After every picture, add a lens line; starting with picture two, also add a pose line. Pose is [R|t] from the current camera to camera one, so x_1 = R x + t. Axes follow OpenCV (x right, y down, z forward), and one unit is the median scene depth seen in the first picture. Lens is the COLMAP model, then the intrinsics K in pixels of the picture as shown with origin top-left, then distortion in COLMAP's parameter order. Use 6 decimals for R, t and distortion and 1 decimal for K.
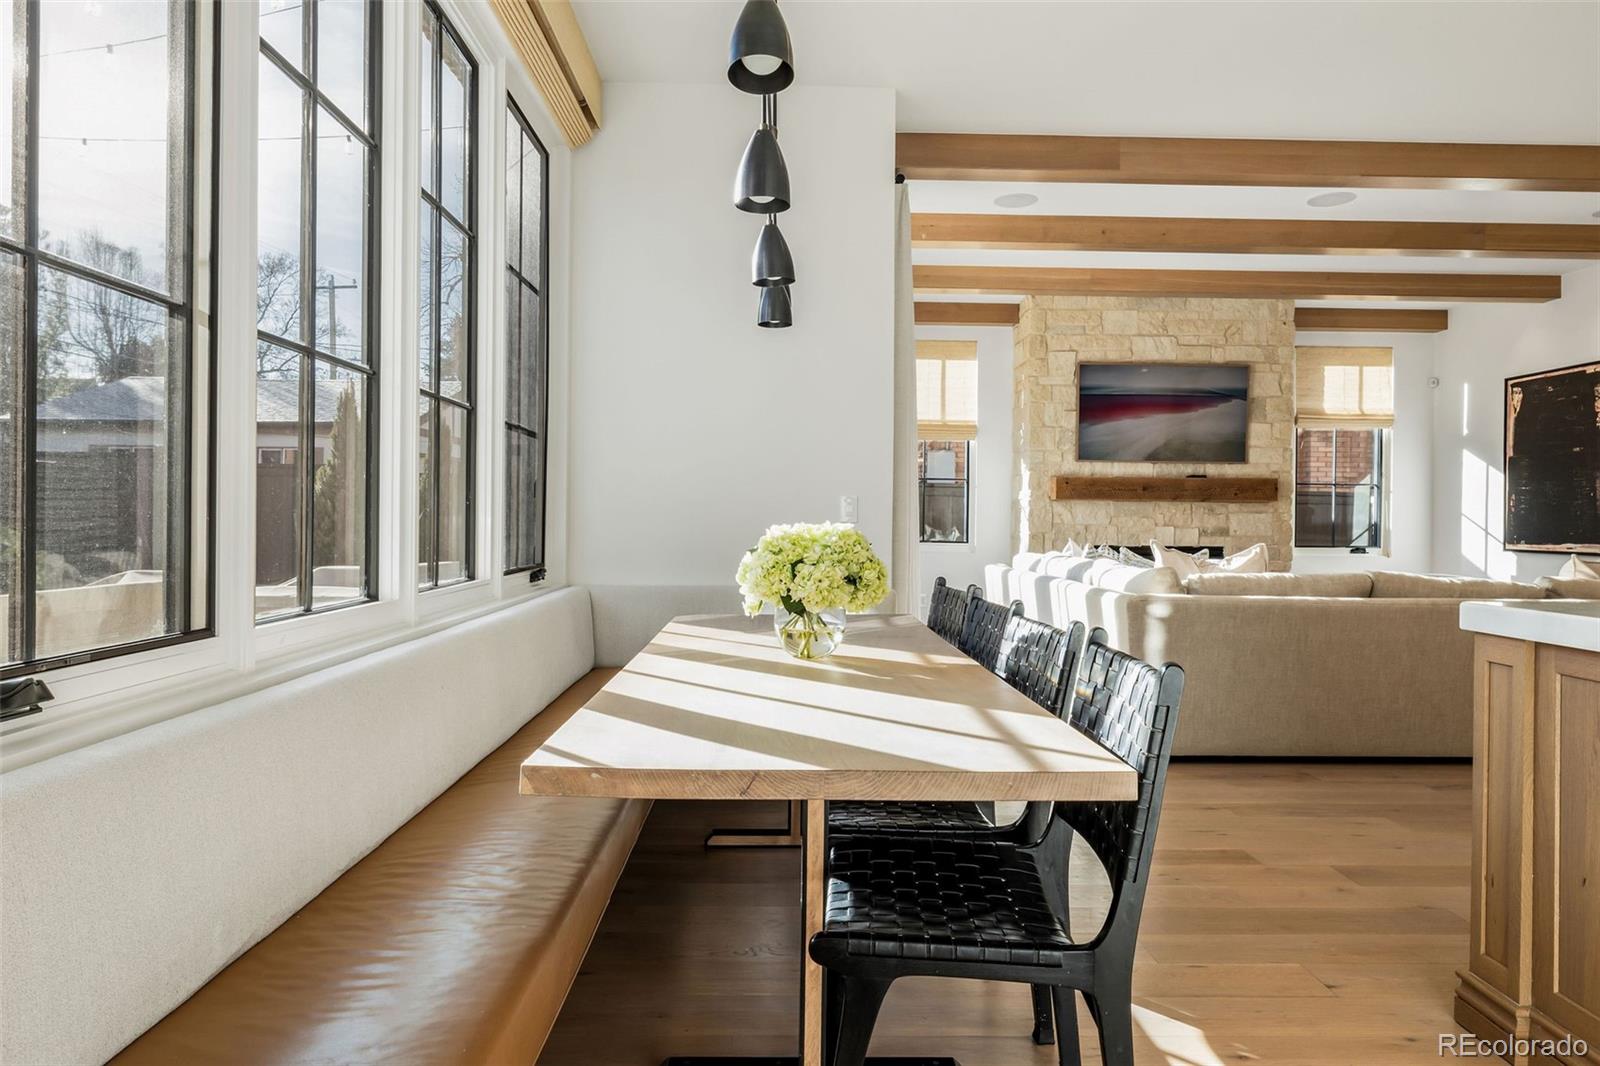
lens RADIAL K [[991.6, 0, 801.2], [0, 991.6, 525.0], [0, 0, 1]] dist [0.001613, 0.002045]
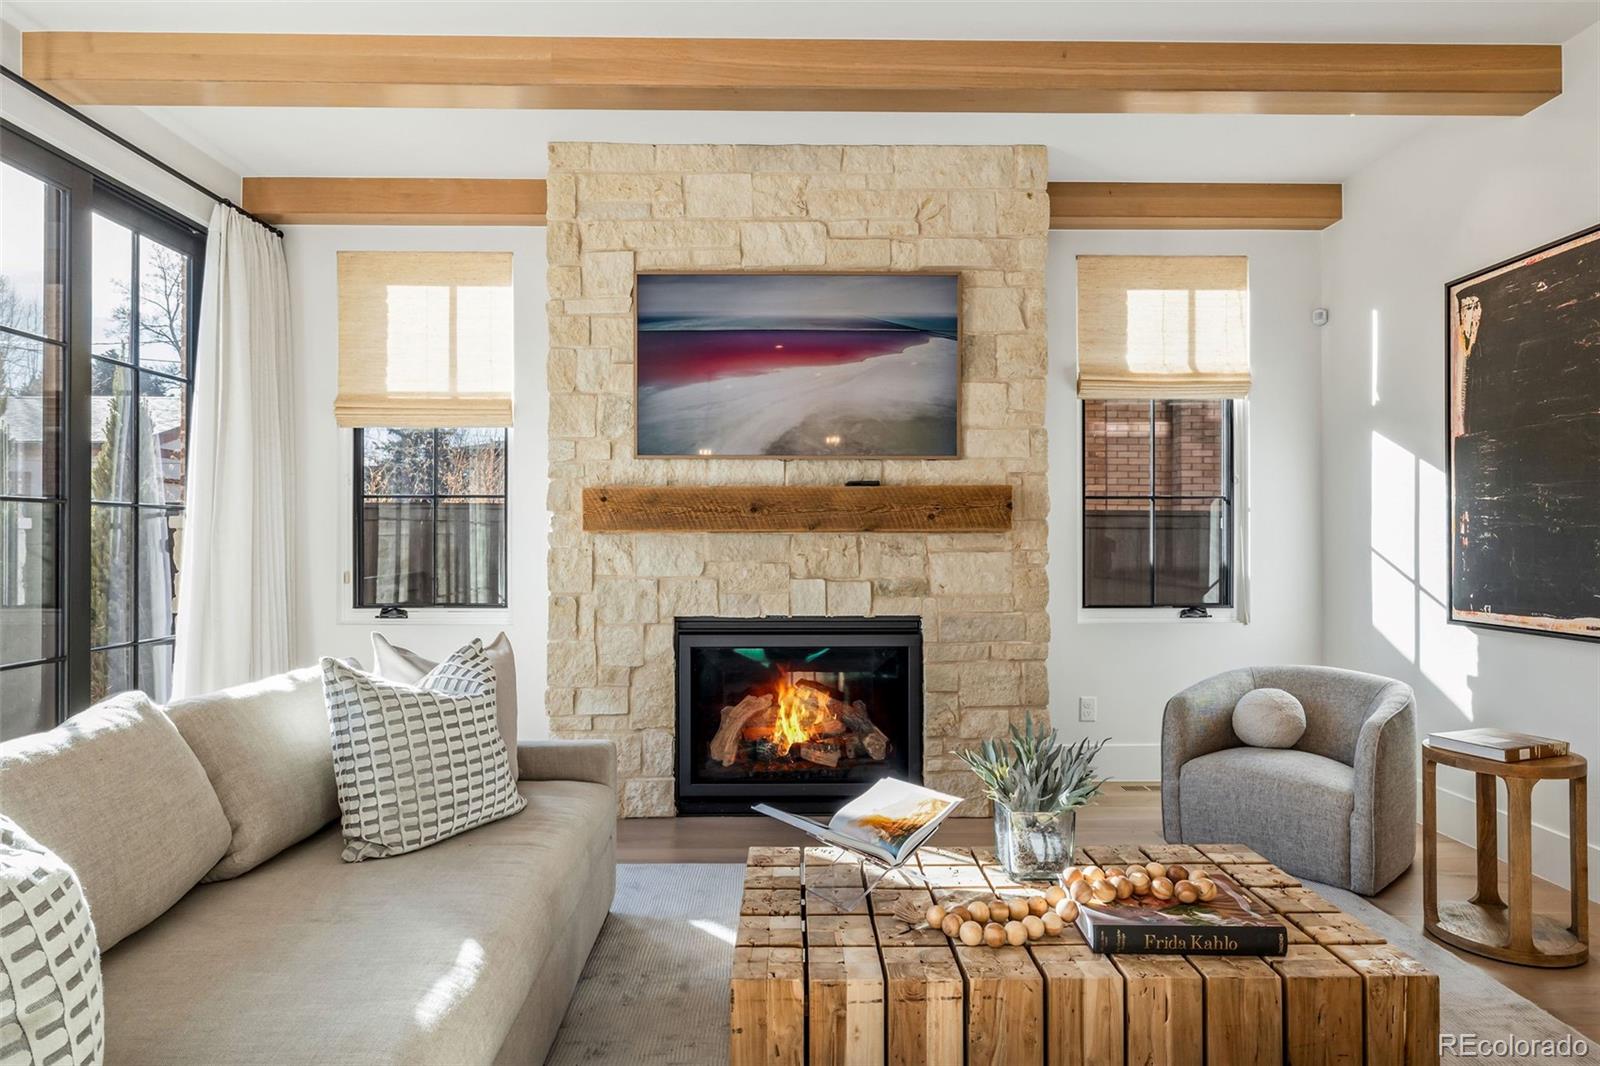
lens RADIAL K [[909.0, 0, 797.9], [0, 909.0, 539.6], [0, 0, 1]] dist [0.001834, -0.000778]
pose [[0.999924, -0.011151, -0.005231, 0.363903], [0.011102, 0.999895, -0.009366, -0.015257], [0.005335, 0.009307, 0.999942, 0.513485]]
